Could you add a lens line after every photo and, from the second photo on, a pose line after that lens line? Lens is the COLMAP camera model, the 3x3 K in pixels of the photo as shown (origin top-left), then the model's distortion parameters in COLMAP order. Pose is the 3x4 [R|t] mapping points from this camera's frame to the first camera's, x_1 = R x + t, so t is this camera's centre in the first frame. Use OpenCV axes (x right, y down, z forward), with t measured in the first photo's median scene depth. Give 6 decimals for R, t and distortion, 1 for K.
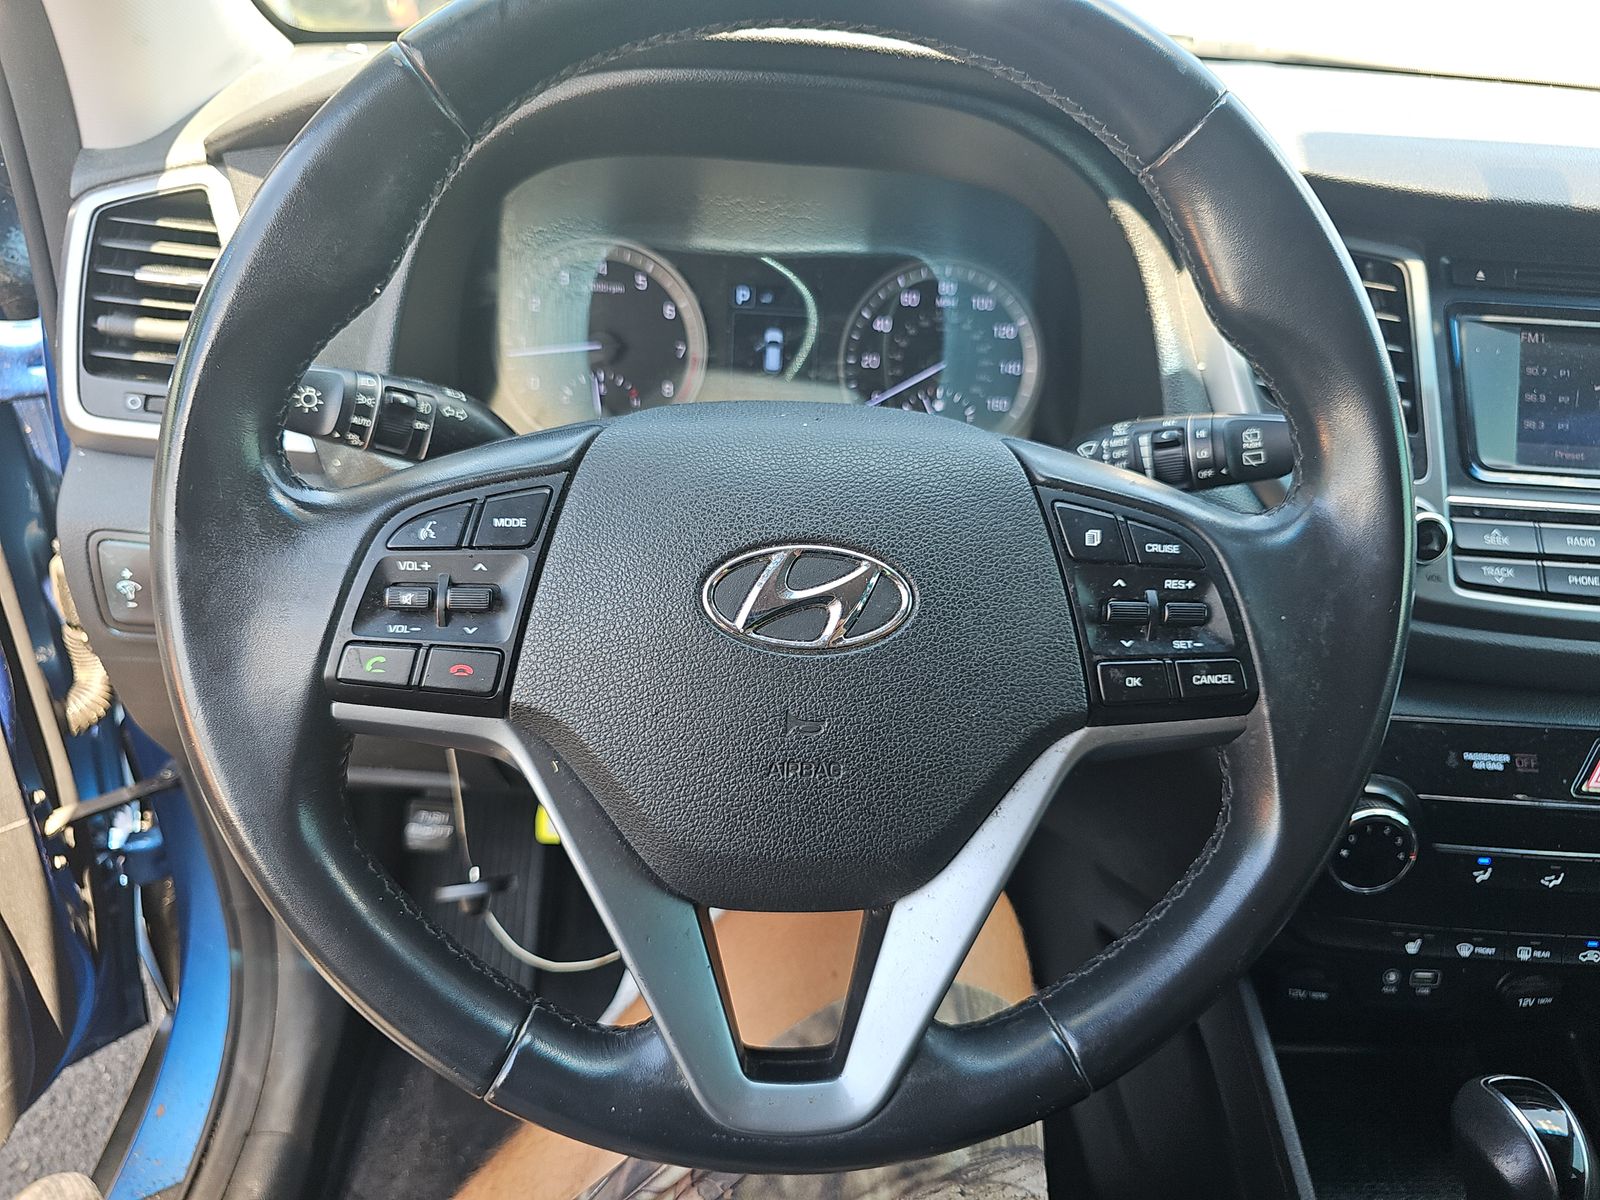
lens RADIAL K [[1078.0, 0, 803.0], [0, 1078.0, 595.1], [0, 0, 1]] dist [0.026452, -0.022629]
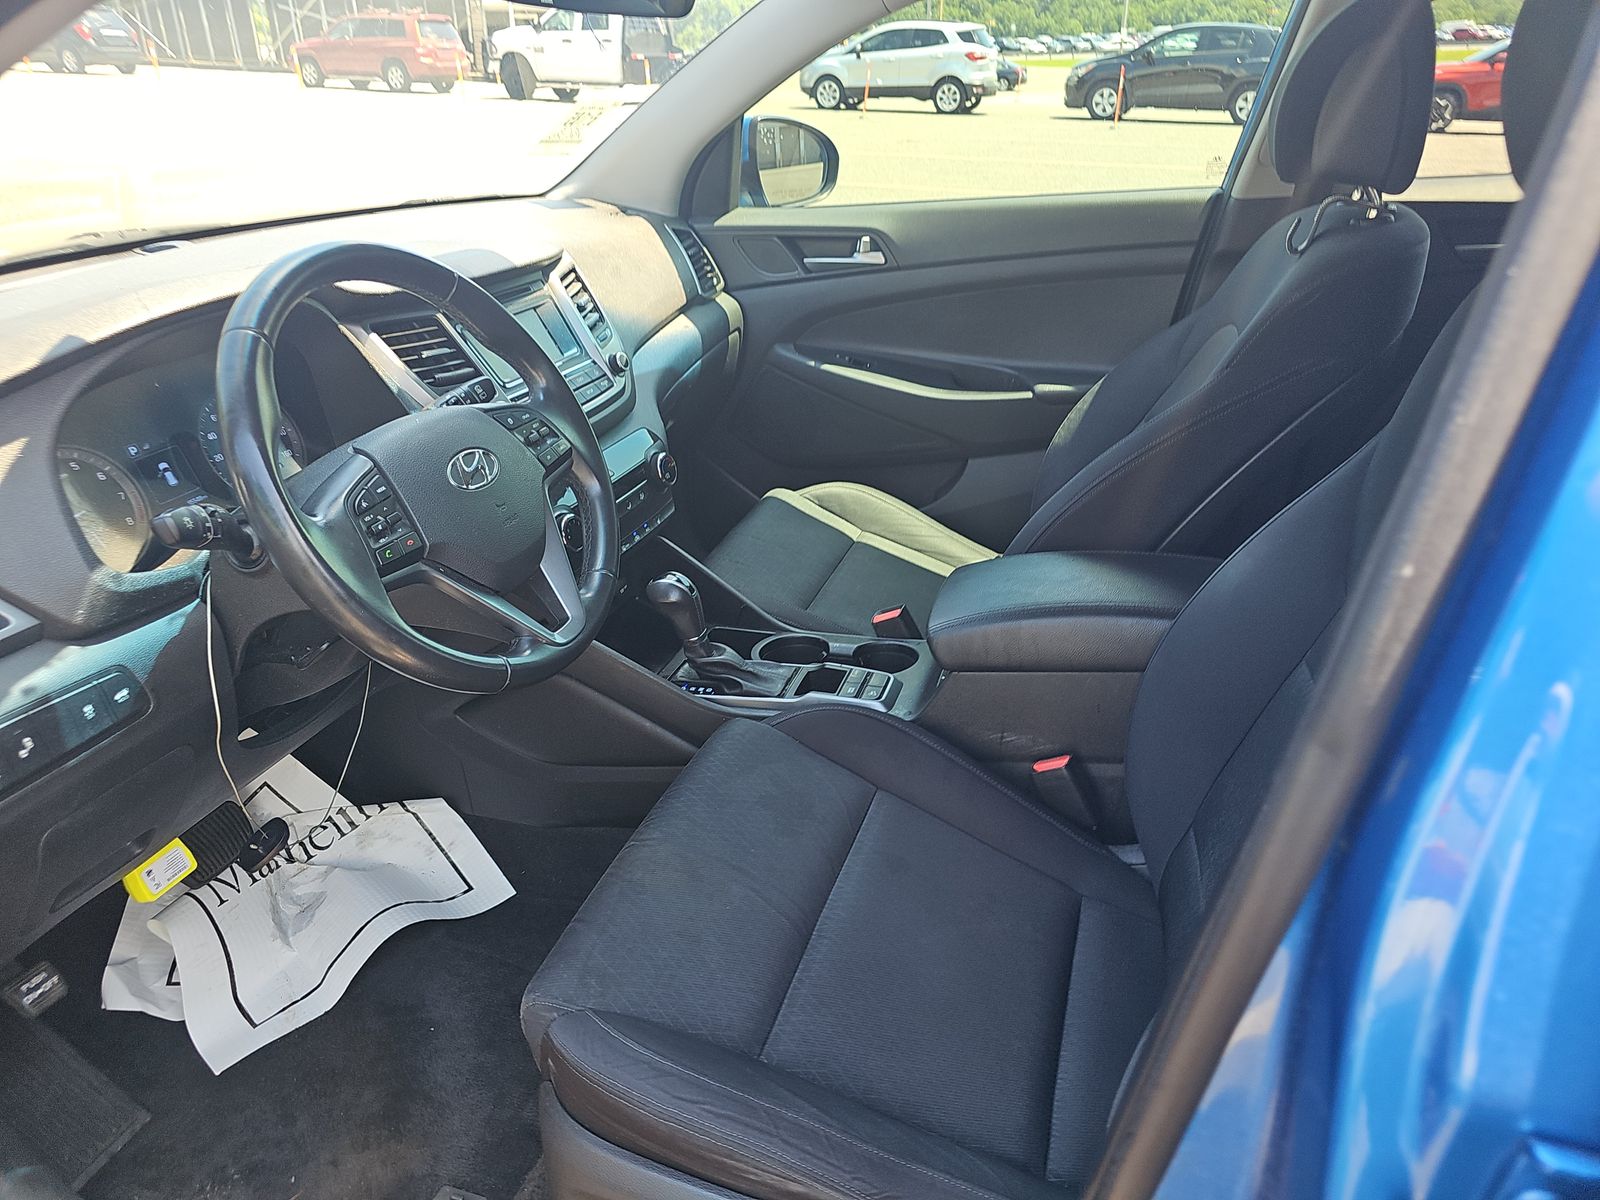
lens RADIAL K [[1078.0, 0, 787.2], [0, 1078.0, 617.1], [0, 0, 1]] dist [0.026452, -0.022629]
pose [[0.371854, -0.487584, 0.789928, -1.275251], [0.519628, 0.814469, 0.258121, 0.011738], [-0.769228, 0.314485, 0.556226, -0.649630]]
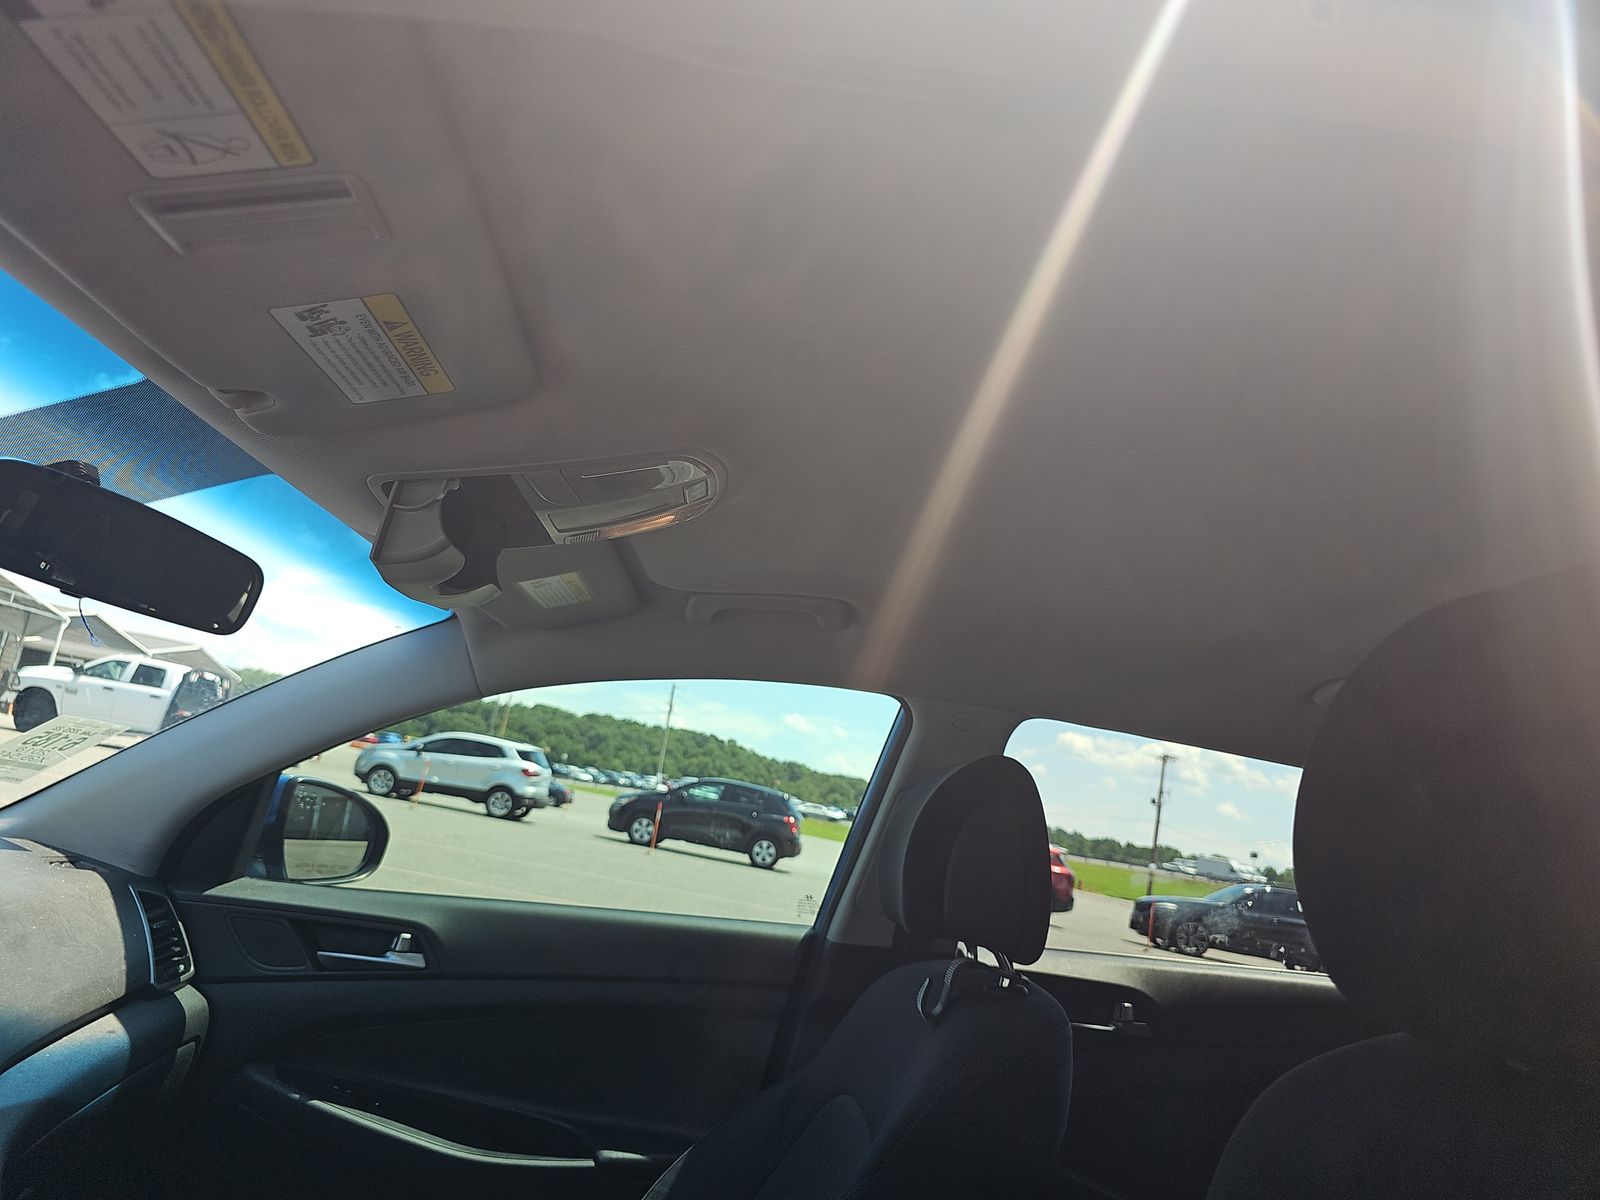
lens RADIAL K [[1078.0, 0, 785.7], [0, 1078.0, 604.2], [0, 0, 1]] dist [0.026452, -0.022629]
pose [[0.005442, 0.124652, 0.992186, -0.701290], [0.390688, 0.913076, -0.116856, -0.020914], [-0.920507, 0.388271, -0.043731, -0.398916]]
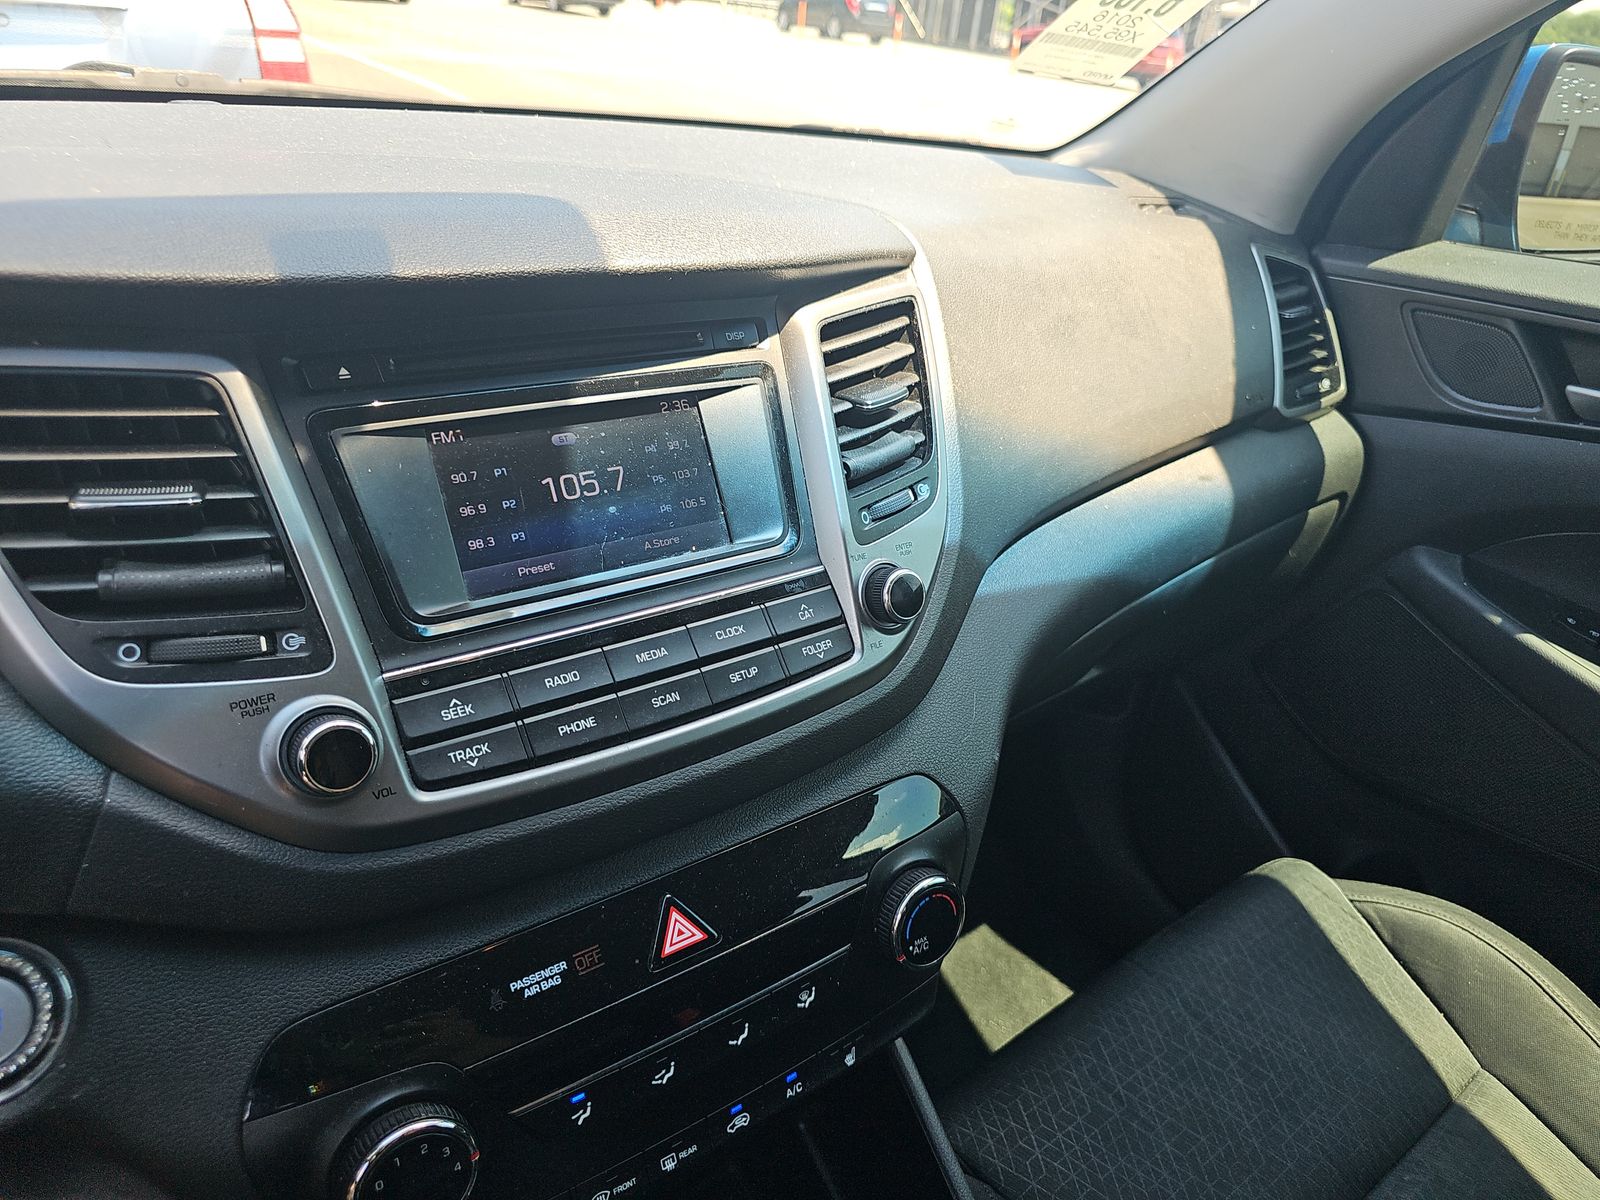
lens RADIAL K [[1078.0, 0, 785.0], [0, 1078.0, 598.4], [0, 0, 1]] dist [0.026452, -0.022629]
pose [[0.819832, -0.265150, 0.507514, 0.453896], [0.277408, 0.959286, 0.053055, -0.101030], [-0.500919, 0.097292, 0.860008, 0.222773]]
